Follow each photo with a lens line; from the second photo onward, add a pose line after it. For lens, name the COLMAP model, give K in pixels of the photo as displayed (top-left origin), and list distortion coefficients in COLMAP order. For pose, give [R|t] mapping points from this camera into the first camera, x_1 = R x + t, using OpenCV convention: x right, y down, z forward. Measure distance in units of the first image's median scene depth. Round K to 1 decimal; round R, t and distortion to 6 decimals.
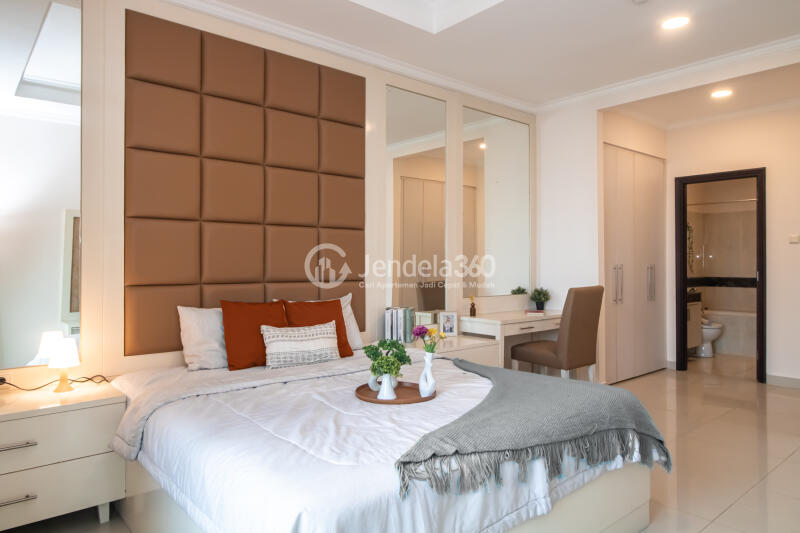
lens RADIAL K [[538.4, 0, 399.3], [0, 538.4, 264.0], [0, 0, 1]] dist [-0.001841, -0.000485]
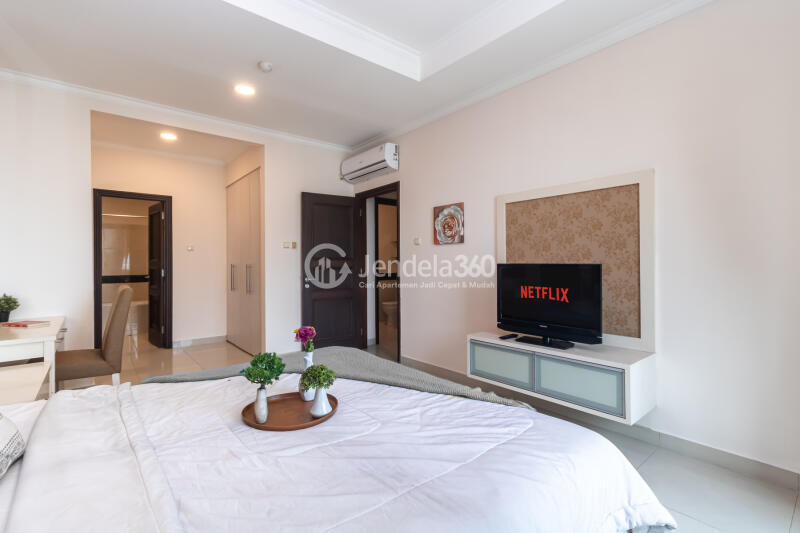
lens RADIAL K [[368.9, 0, 398.1], [0, 368.9, 262.4], [0, 0, 1]] dist [0.000345, 0.000079]
pose [[0.021943, -0.005914, 0.999742, -0.738182], [0.011742, 0.999915, 0.005657, -0.002606], [-0.999690, 0.011615, 0.022010, 0.991330]]
